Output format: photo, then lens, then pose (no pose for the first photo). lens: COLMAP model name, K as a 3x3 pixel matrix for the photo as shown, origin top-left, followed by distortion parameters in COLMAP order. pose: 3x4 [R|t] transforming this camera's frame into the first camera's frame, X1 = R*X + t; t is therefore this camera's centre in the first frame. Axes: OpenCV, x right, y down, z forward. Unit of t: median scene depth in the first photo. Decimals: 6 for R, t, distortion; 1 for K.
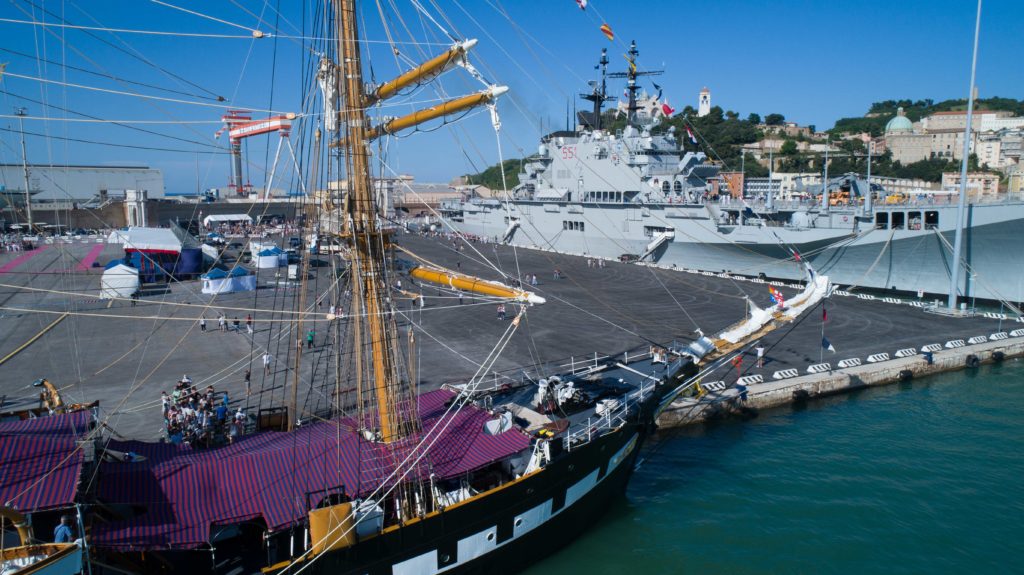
lens RADIAL K [[689.8, 0, 513.1], [0, 689.8, 287.8], [0, 0, 1]] dist [-0.014149, 0.008704]
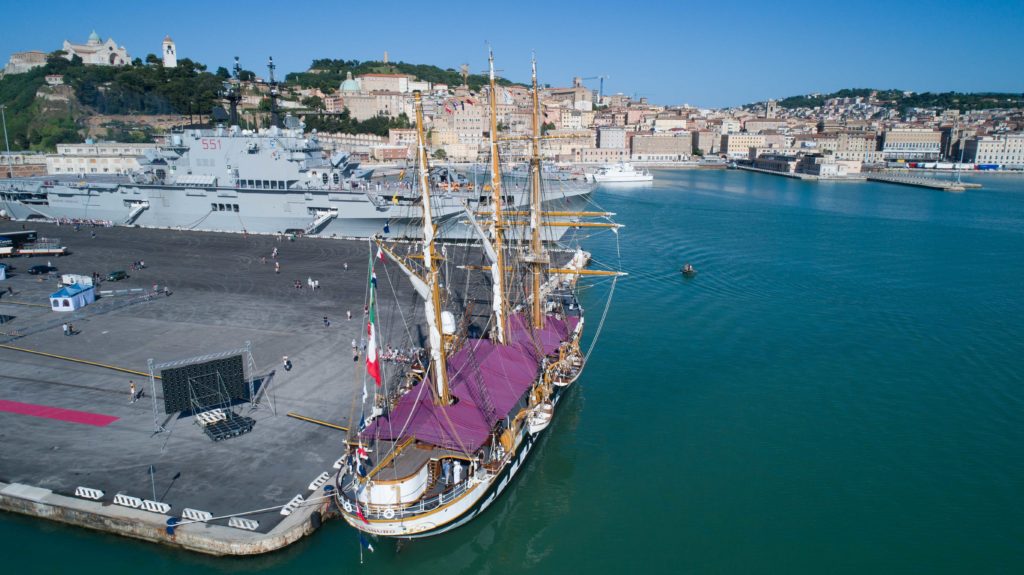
lens RADIAL K [[689.8, 0, 513.1], [0, 689.8, 287.8], [0, 0, 1]] dist [-0.014149, 0.008704]
pose [[0.700322, -0.156012, 0.696570, -0.372090], [0.092440, 0.987428, 0.128219, -0.055136], [-0.707816, -0.025404, 0.705940, -0.161469]]
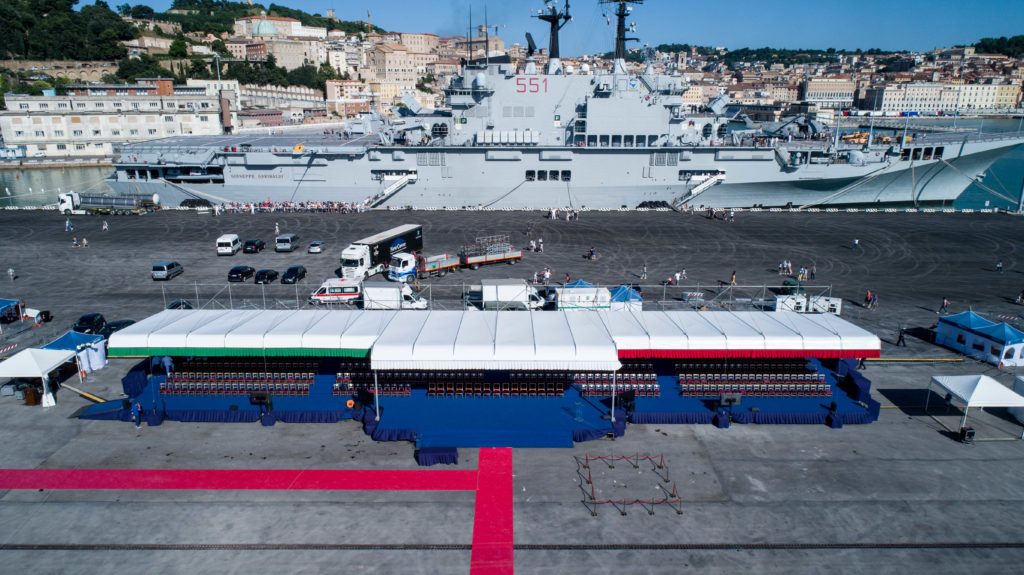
lens RADIAL K [[689.8, 0, 513.1], [0, 689.8, 287.8], [0, 0, 1]] dist [-0.014149, 0.008704]
pose [[0.467668, -0.247384, 0.848580, -0.617978], [0.120046, 0.968917, 0.216306, -0.132269], [-0.875715, 0.000709, 0.482829, 0.581431]]
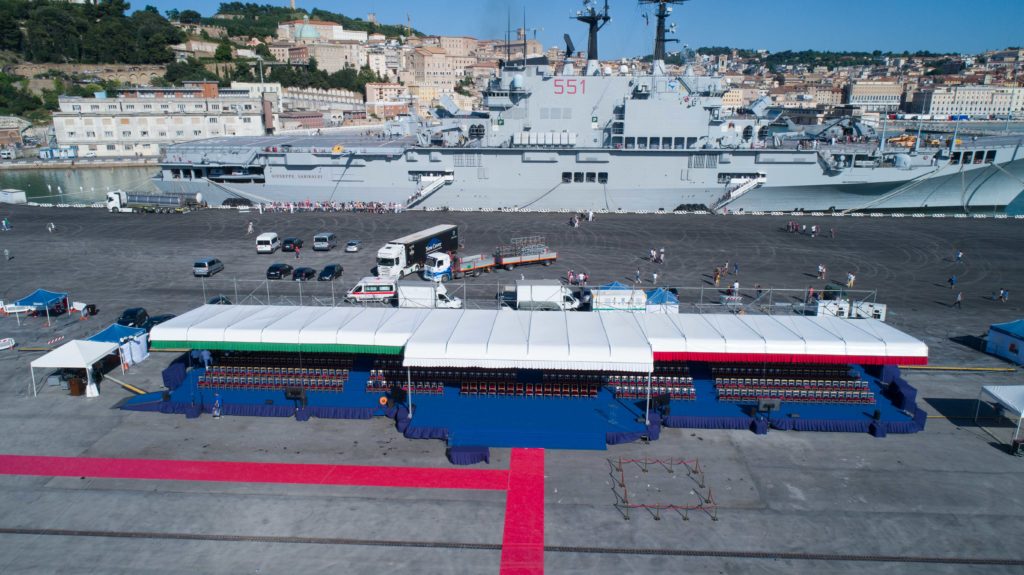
lens RADIAL K [[689.8, 0, 513.1], [0, 689.8, 287.8], [0, 0, 1]] dist [-0.014149, 0.008704]
pose [[0.513427, -0.236573, 0.824880, -0.616626], [0.116703, 0.971567, 0.206004, -0.130427], [-0.850161, -0.009502, 0.526437, 0.582233]]
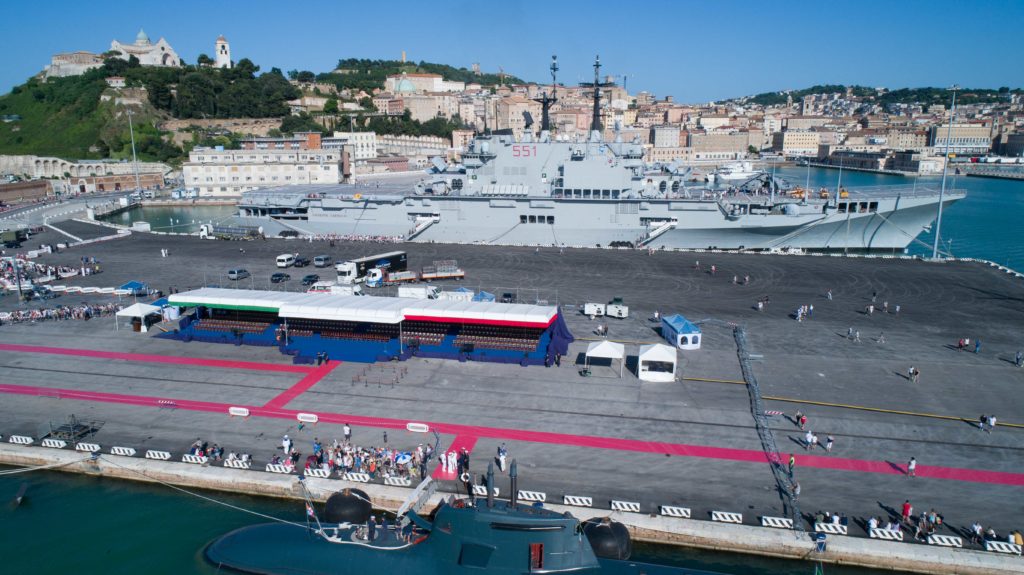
lens RADIAL K [[689.8, 0, 513.1], [0, 689.8, 287.8], [0, 0, 1]] dist [-0.014149, 0.008704]
pose [[0.647731, -0.175558, 0.741366, -0.693379], [0.110515, 0.984447, 0.136564, -0.125190], [-0.753811, -0.006524, 0.657059, 0.290875]]
